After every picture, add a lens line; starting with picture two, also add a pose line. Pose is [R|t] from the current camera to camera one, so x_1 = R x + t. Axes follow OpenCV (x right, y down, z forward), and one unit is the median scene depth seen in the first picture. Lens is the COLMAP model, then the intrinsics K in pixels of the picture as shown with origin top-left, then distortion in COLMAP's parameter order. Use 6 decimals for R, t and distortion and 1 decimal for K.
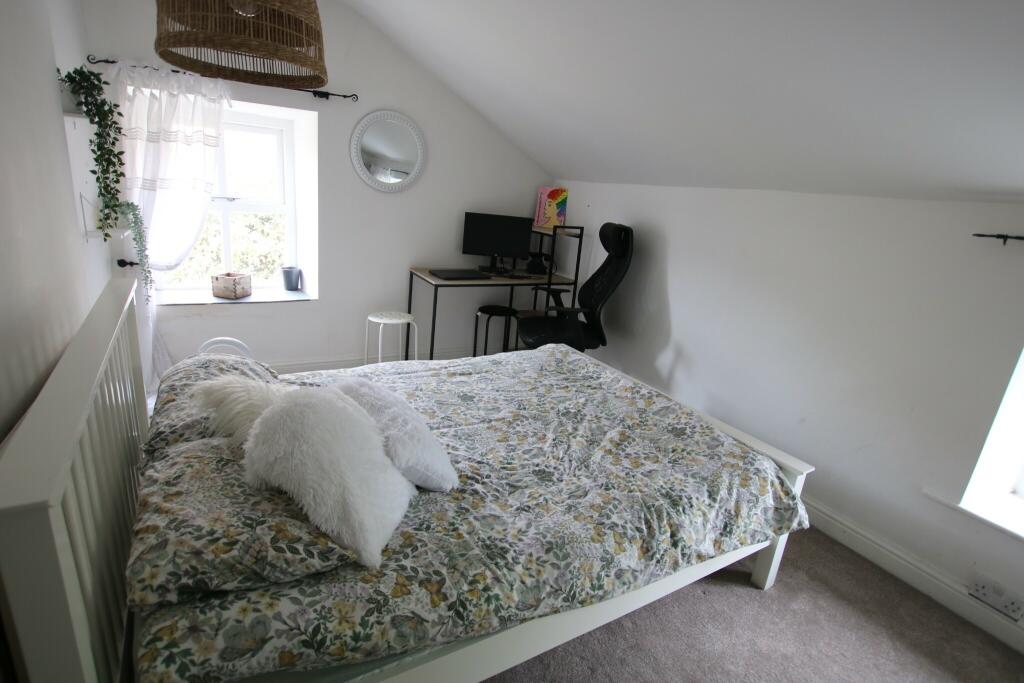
lens RADIAL K [[519.7, 0, 512.0], [0, 519.7, 341.5], [0, 0, 1]] dist [-0.026312, 0.000849]
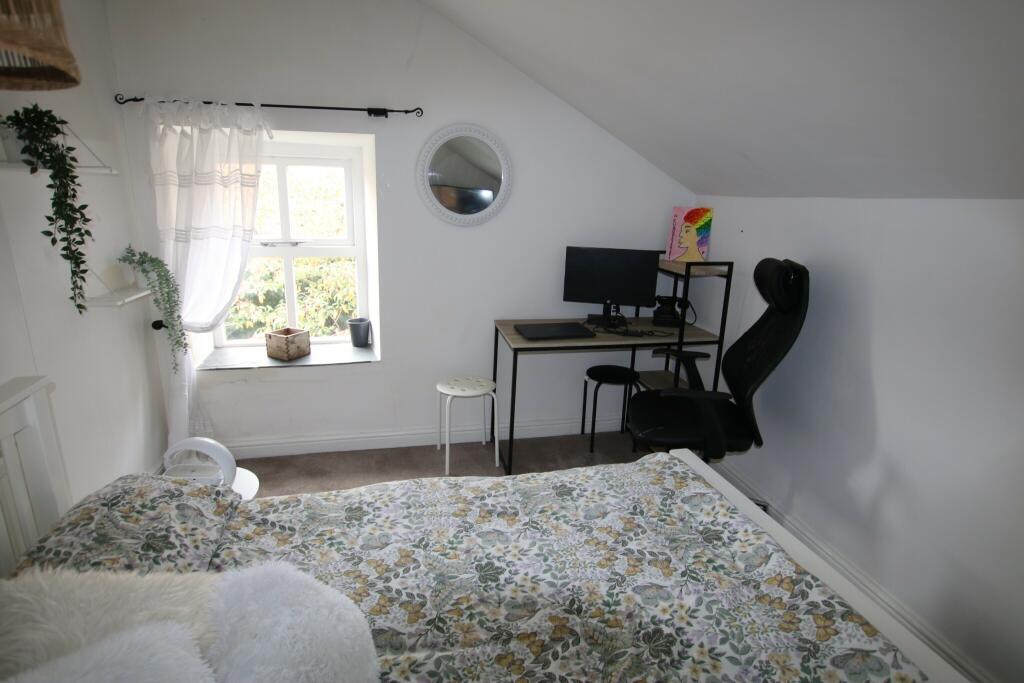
lens RADIAL K [[533.8, 0, 512.0], [0, 533.8, 341.5], [0, 0, 1]] dist [-0.019735, 0.000226]
pose [[0.953127, 0.016457, -0.302122, 0.086283], [-0.026981, 0.999165, -0.030693, -0.101282], [0.301364, 0.037405, 0.952775, 0.283415]]
